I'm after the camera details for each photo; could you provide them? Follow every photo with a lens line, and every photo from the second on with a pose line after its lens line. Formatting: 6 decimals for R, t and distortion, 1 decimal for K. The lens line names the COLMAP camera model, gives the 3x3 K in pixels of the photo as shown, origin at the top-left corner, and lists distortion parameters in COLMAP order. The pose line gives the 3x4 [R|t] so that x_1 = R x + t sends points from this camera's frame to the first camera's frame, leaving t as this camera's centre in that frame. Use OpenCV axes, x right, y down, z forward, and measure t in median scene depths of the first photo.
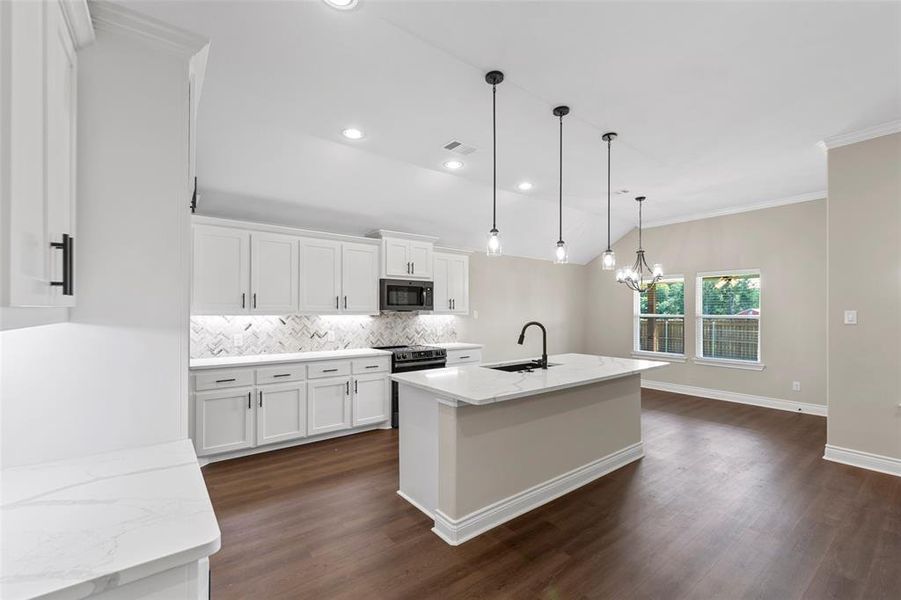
lens RADIAL K [[385.1, 0, 462.9], [0, 385.1, 312.3], [0, 0, 1]] dist [0.000889, 0.000060]
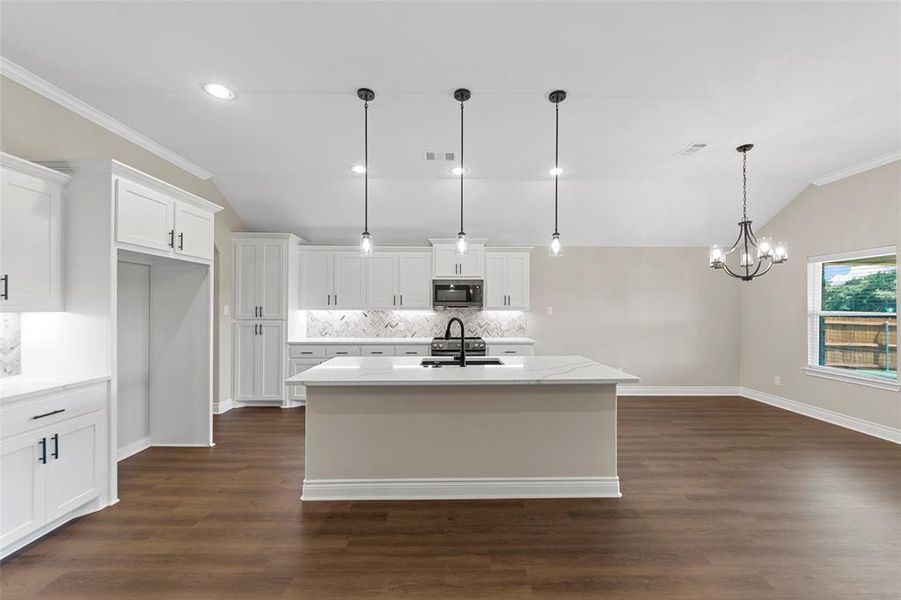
lens RADIAL K [[343.9, 0, 460.8], [0, 343.9, 304.4], [0, 0, 1]] dist [-0.000551, -0.000186]
pose [[0.795999, -0.005829, -0.605269, 0.499025], [-0.001544, 0.999931, -0.011660, 0.001459], [0.605295, 0.010216, 0.795935, 0.209847]]
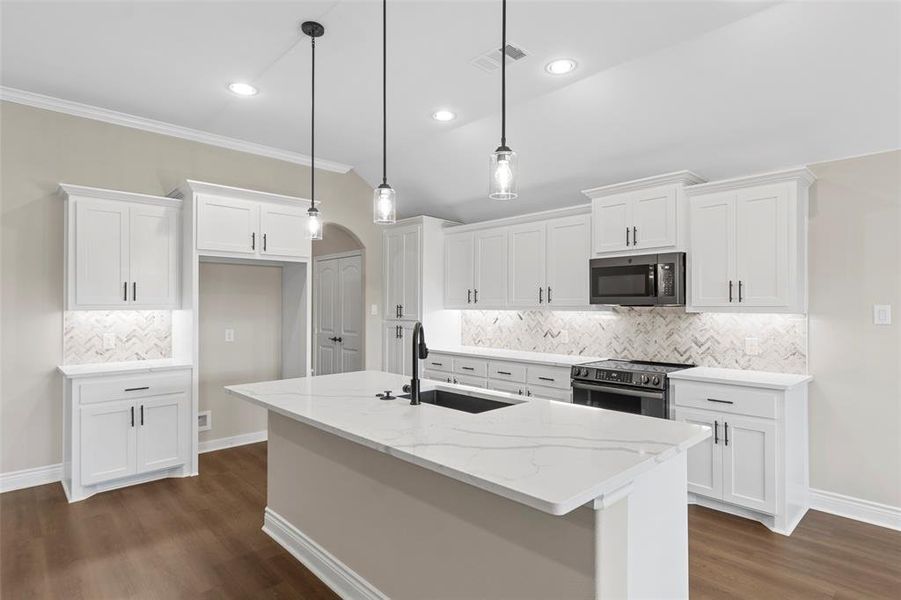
lens RADIAL K [[485.6, 0, 450.5], [0, 485.6, 300.0], [0, 0, 1]] dist [0.006584, 0.000593]
pose [[0.071152, -0.013584, -0.997373, 0.648109], [-0.003372, 0.999898, -0.013859, -0.000129], [0.997460, 0.004349, 0.071099, 0.680190]]
